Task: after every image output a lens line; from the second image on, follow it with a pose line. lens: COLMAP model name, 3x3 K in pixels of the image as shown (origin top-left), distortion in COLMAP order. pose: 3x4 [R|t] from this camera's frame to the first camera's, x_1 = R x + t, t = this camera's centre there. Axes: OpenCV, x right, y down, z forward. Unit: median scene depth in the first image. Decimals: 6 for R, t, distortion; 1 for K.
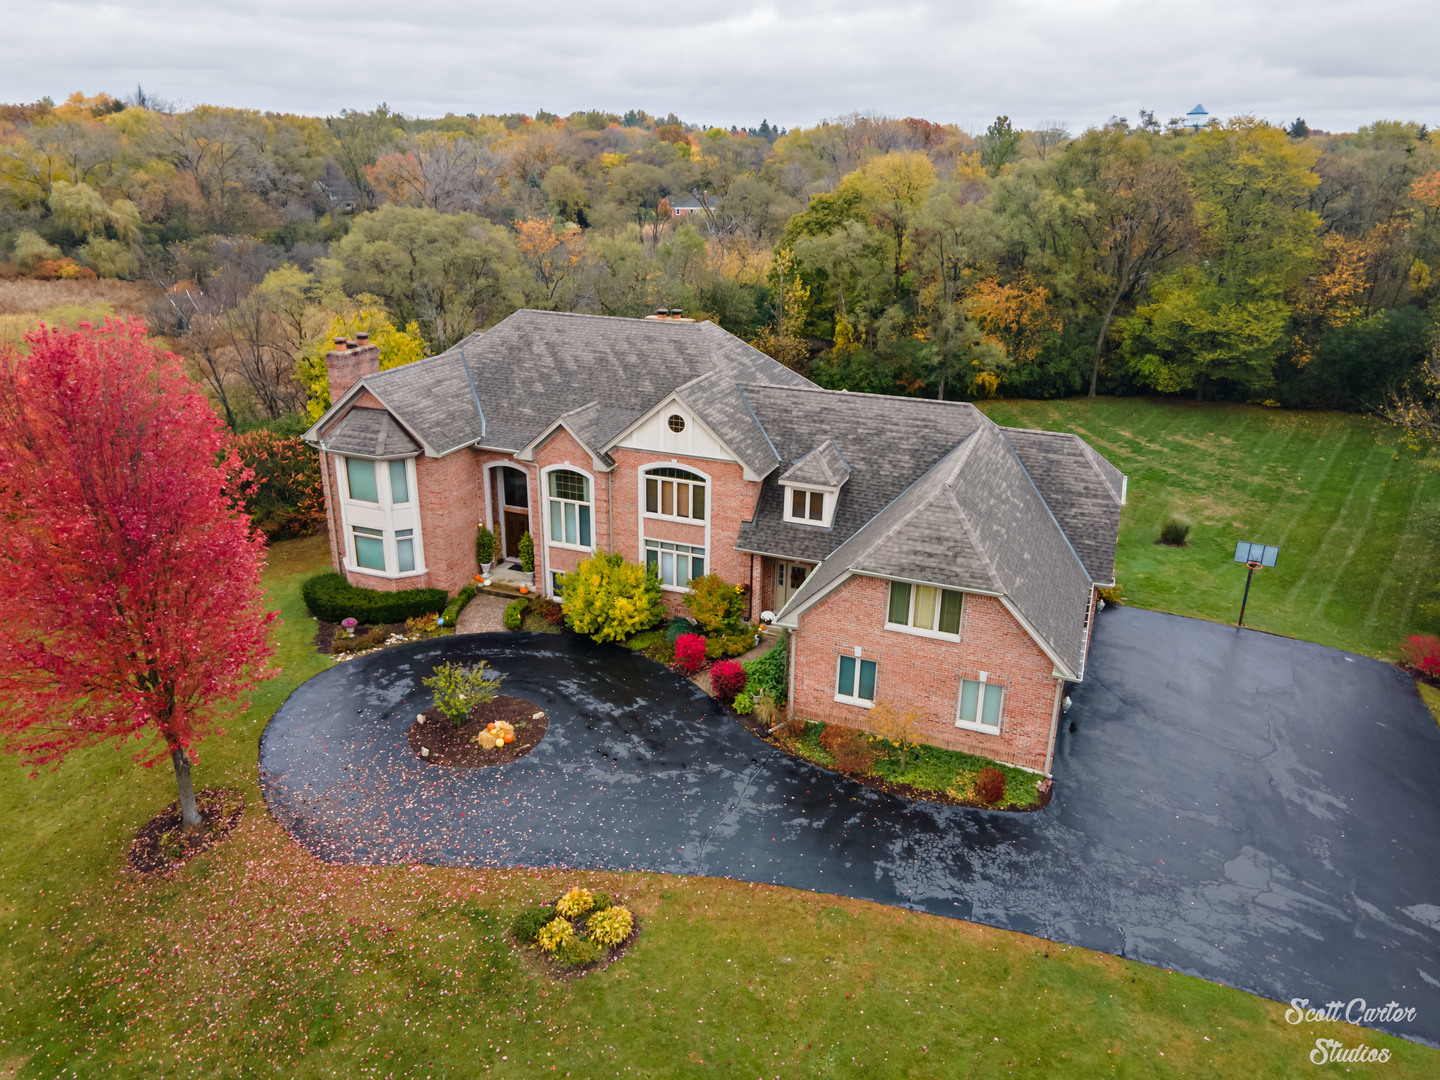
lens RADIAL K [[1048.4, 0, 717.8], [0, 1048.4, 532.3], [0, 0, 1]] dist [0.039678, 0.041385]
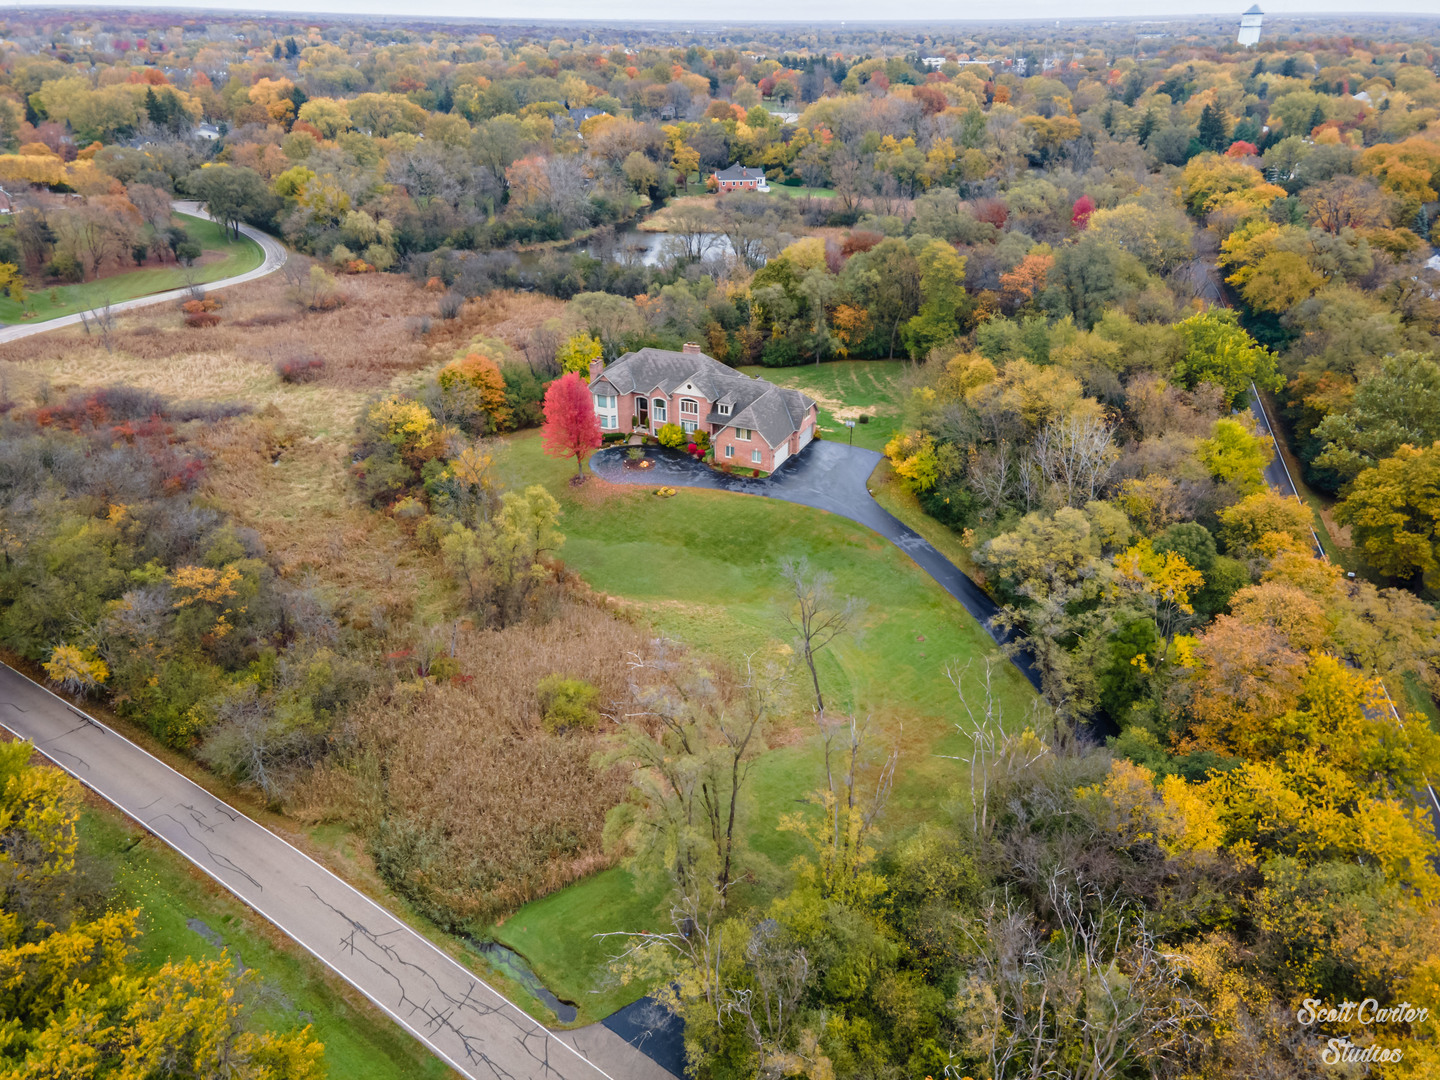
lens RADIAL K [[1048.4, 0, 720.1], [0, 1048.4, 537.0], [0, 0, 1]] dist [0.039678, 0.041385]
pose [[0.998314, 0.013334, -0.056484, 0.284205], [-0.007566, 0.994846, 0.101113, 0.047268], [0.057541, -0.100515, 0.993270, -2.713172]]
